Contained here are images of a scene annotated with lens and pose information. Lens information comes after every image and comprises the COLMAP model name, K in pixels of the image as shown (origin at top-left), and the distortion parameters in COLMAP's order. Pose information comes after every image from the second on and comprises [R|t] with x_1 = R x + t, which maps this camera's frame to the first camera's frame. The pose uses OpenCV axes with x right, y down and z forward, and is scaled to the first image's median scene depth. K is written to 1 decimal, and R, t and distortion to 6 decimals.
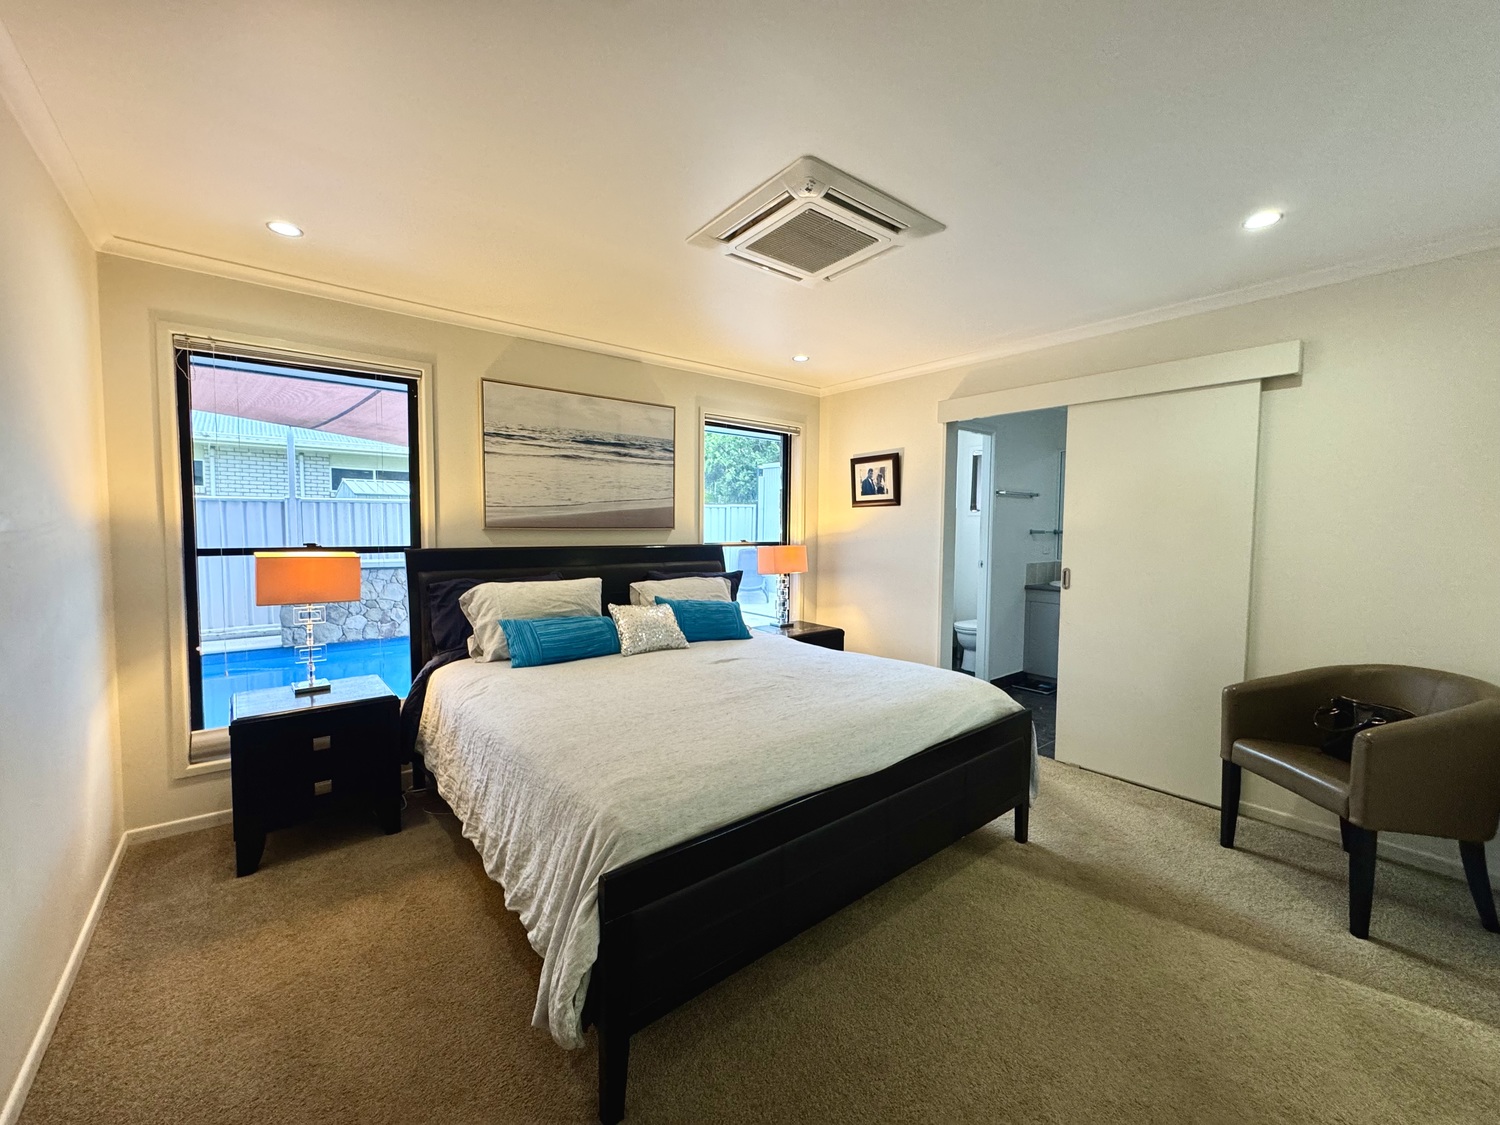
lens RADIAL K [[603.1, 0, 752.1], [0, 603.1, 560.2], [0, 0, 1]] dist [-0.001719, -0.000097]
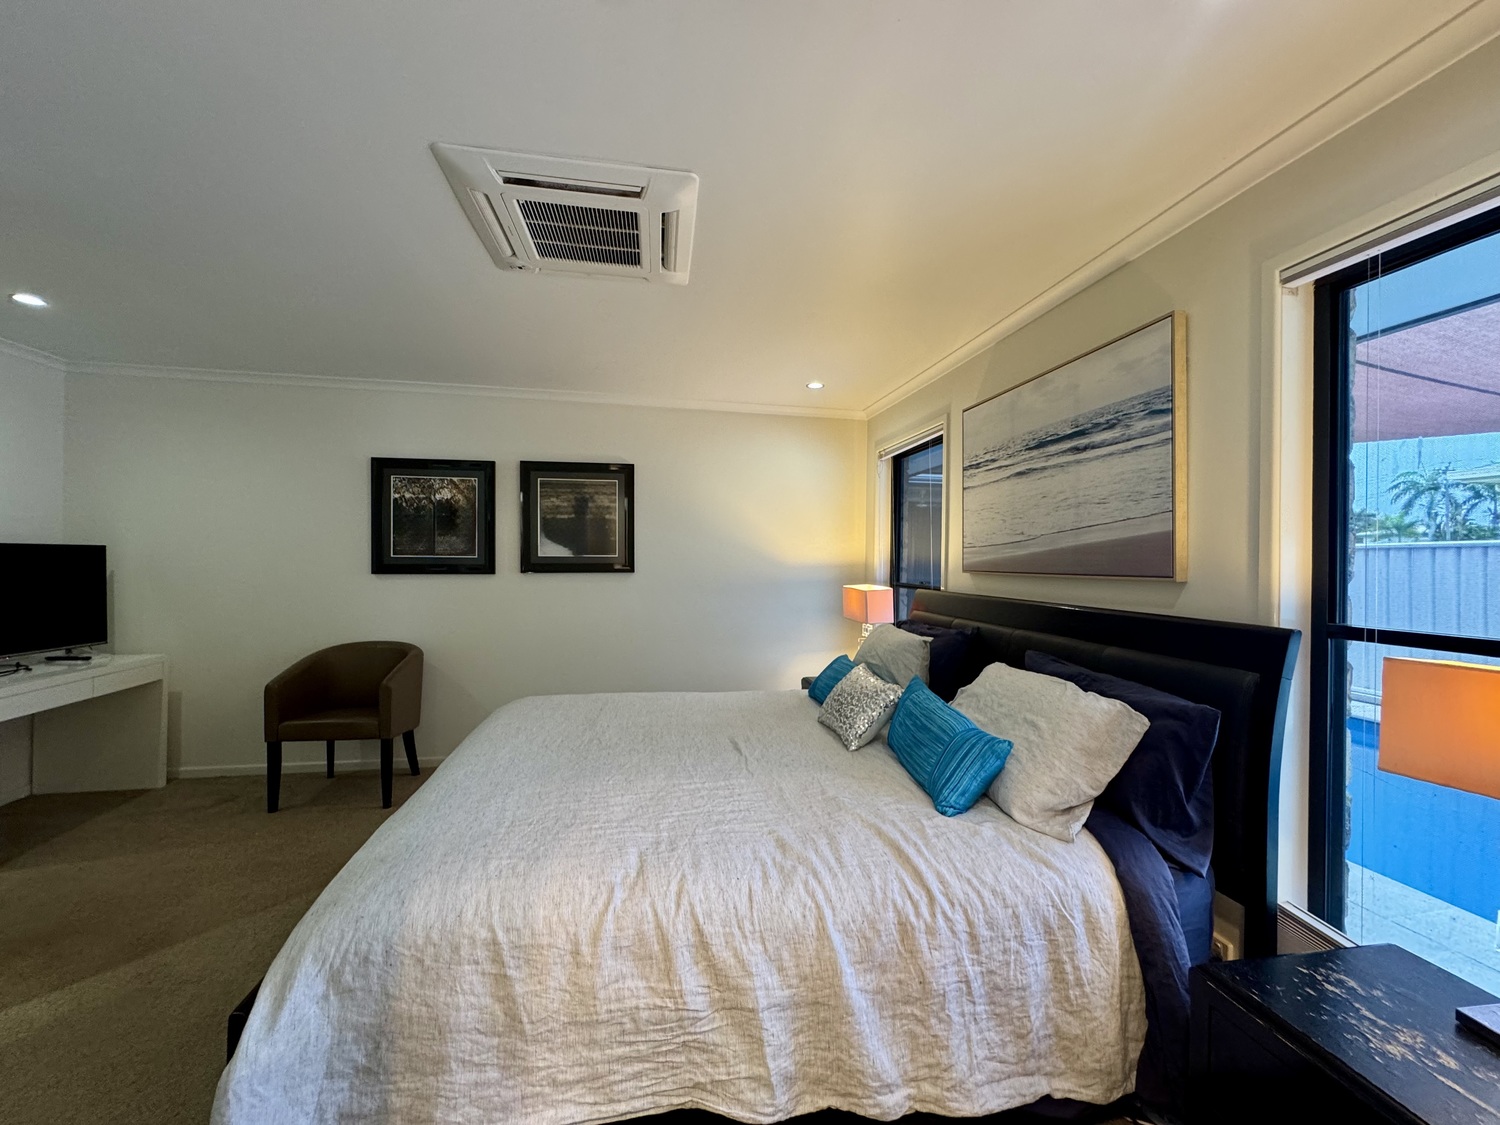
lens RADIAL K [[603.1, 0, 752.1], [0, 603.1, 560.2], [0, 0, 1]] dist [-0.001719, -0.000097]
pose [[-0.493064, -0.004786, -0.869980, 0.446106], [-0.053325, 0.998271, 0.024731, -0.065159], [0.868357, 0.058585, -0.492467, 1.014293]]
